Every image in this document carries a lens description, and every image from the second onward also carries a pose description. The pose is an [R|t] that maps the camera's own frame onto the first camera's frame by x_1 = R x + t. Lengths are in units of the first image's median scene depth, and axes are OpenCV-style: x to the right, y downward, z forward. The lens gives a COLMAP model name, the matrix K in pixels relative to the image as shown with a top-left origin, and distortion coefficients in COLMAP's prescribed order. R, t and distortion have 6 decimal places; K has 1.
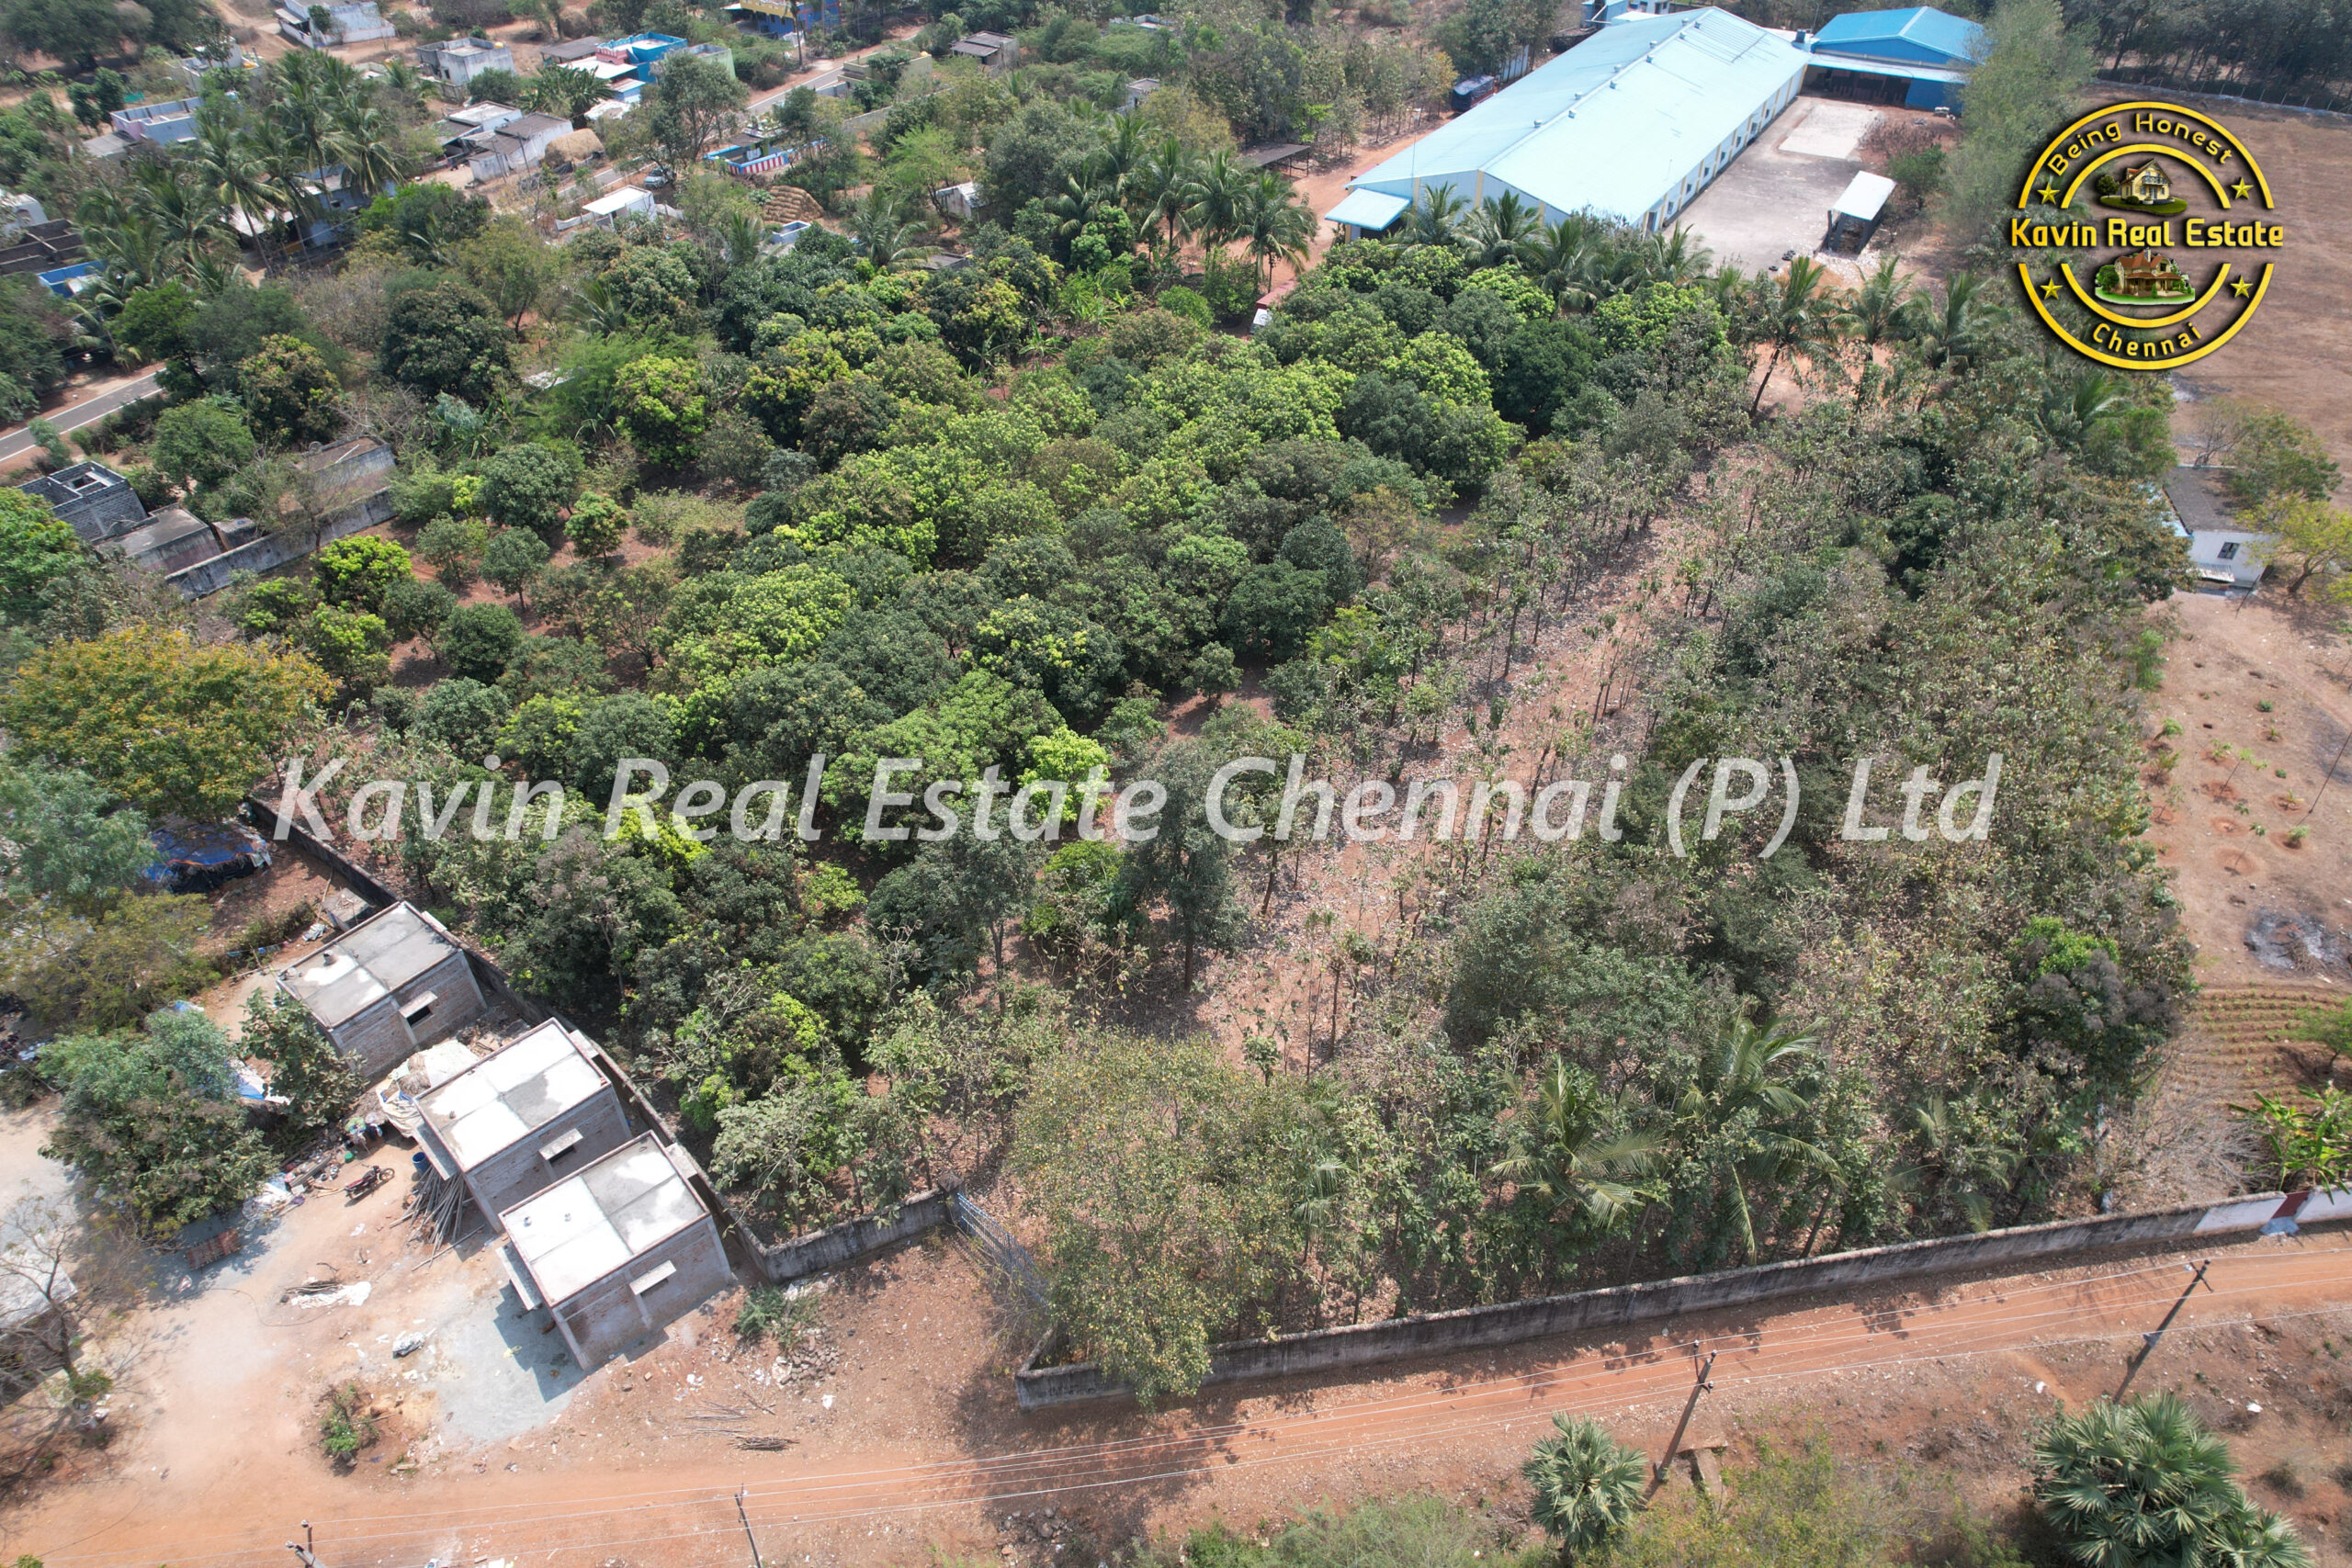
lens RADIAL K [[1522.1, 0, 1176.0], [0, 1522.1, 784.0], [0, 0, 1]] dist [-0.045657, 0.000074]
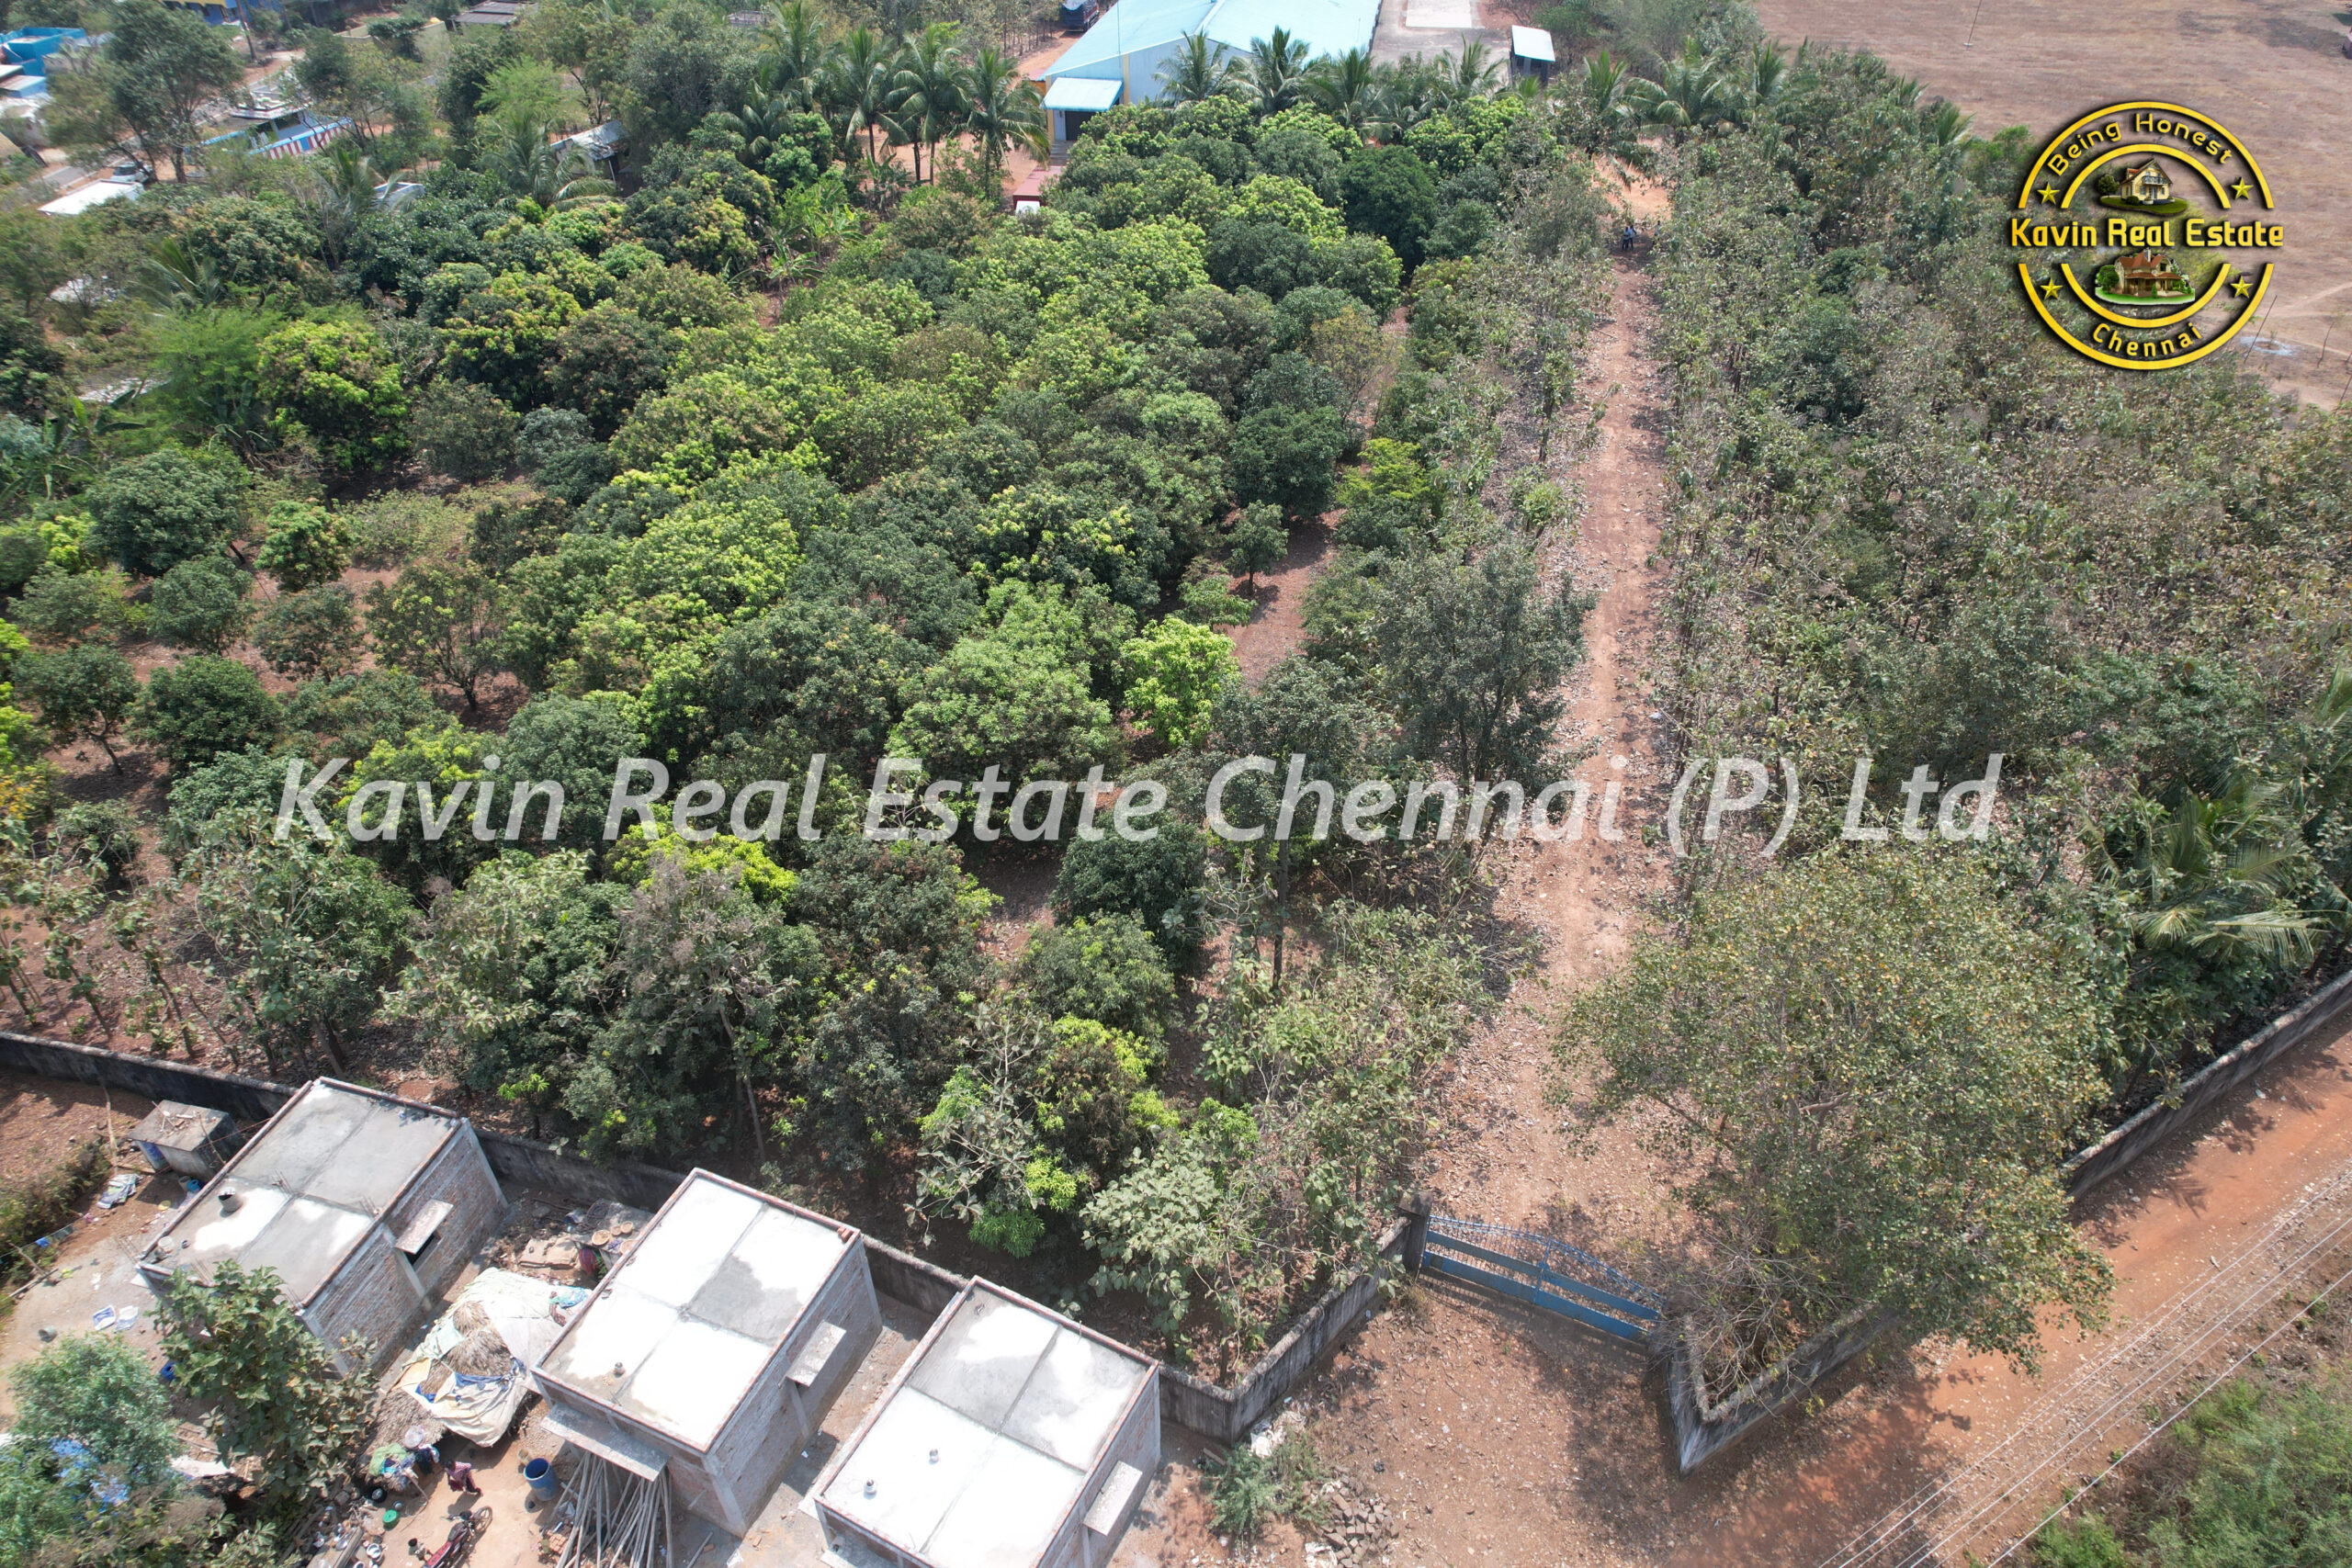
lens RADIAL K [[1509.8, 0, 1183.9], [0, 1509.8, 789.2], [0, 0, 1]] dist [-0.079058, 0.081857]
pose [[0.924098, -0.233879, 0.302231, -0.266117], [0.241576, 0.970305, 0.012222, 0.032552], [-0.296114, 0.061717, 0.953157, 0.250439]]
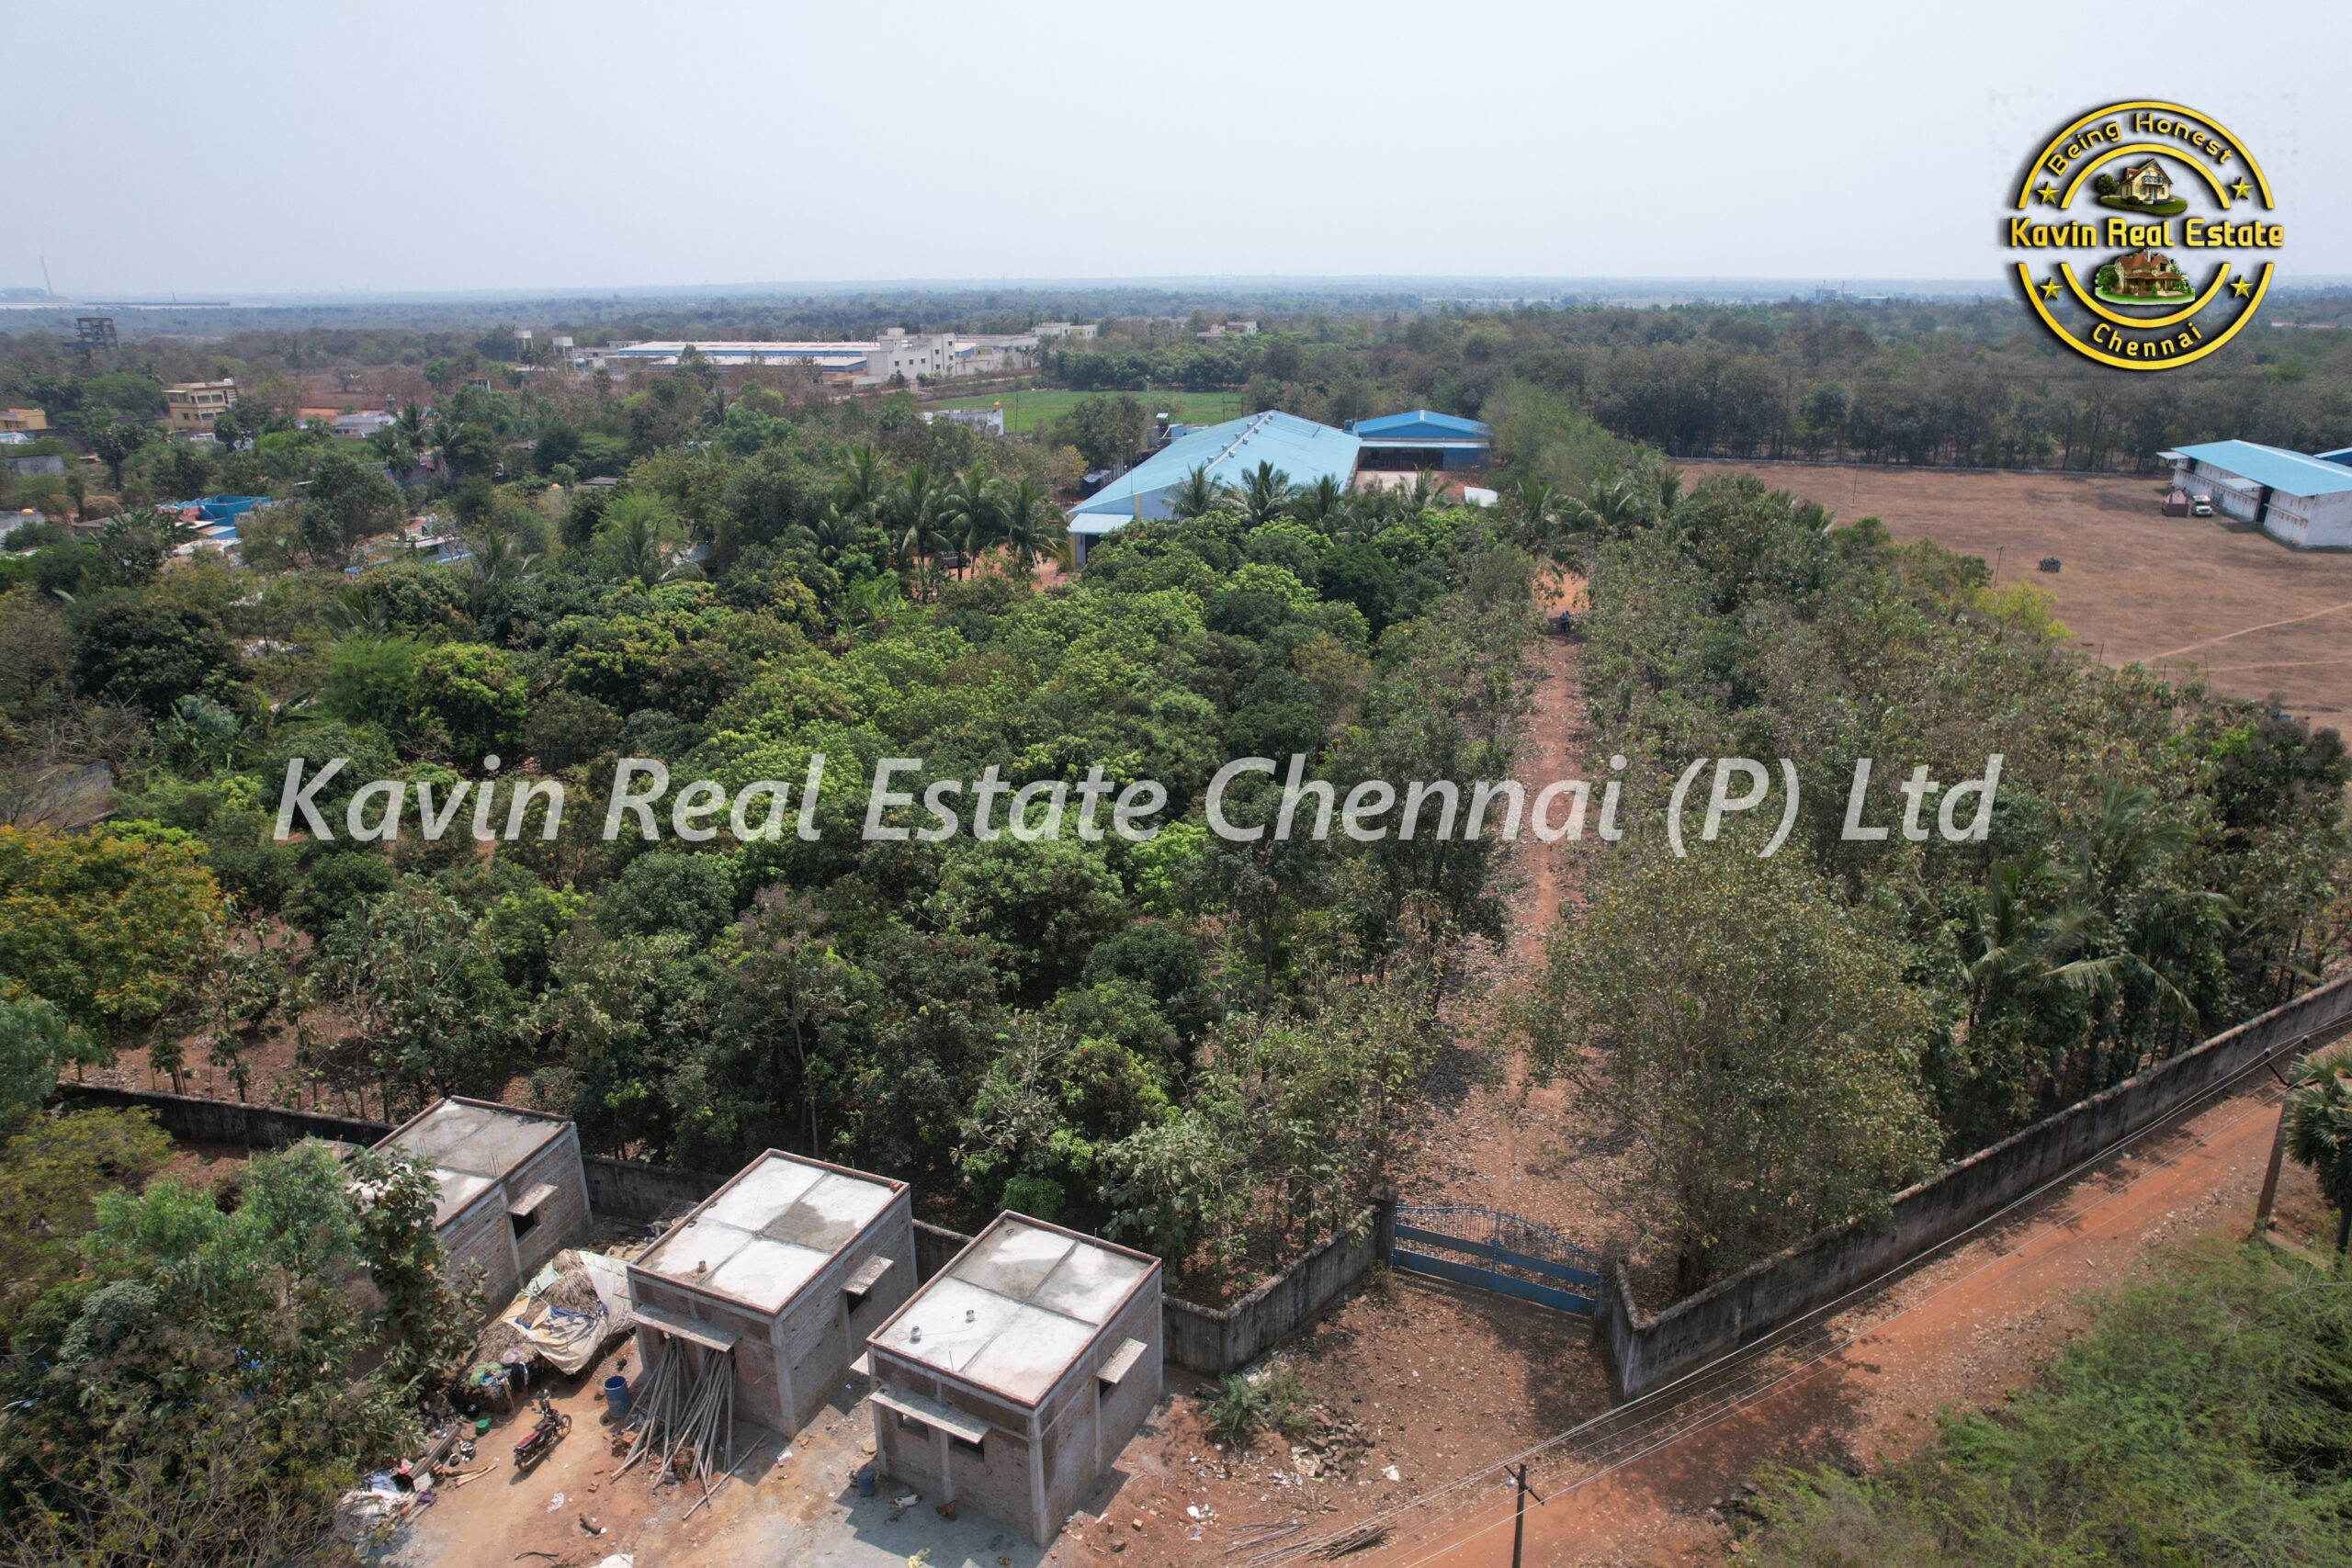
lens RADIAL K [[1508.0, 0, 1176.0], [0, 1508.0, 784.0], [0, 0, 1]] dist [-0.039872, 0.001302]
pose [[0.926634, -0.122725, 0.355370, -0.329408], [0.238877, 0.922093, -0.304436, 0.182871], [-0.290323, 0.366991, 0.883759, 0.173168]]
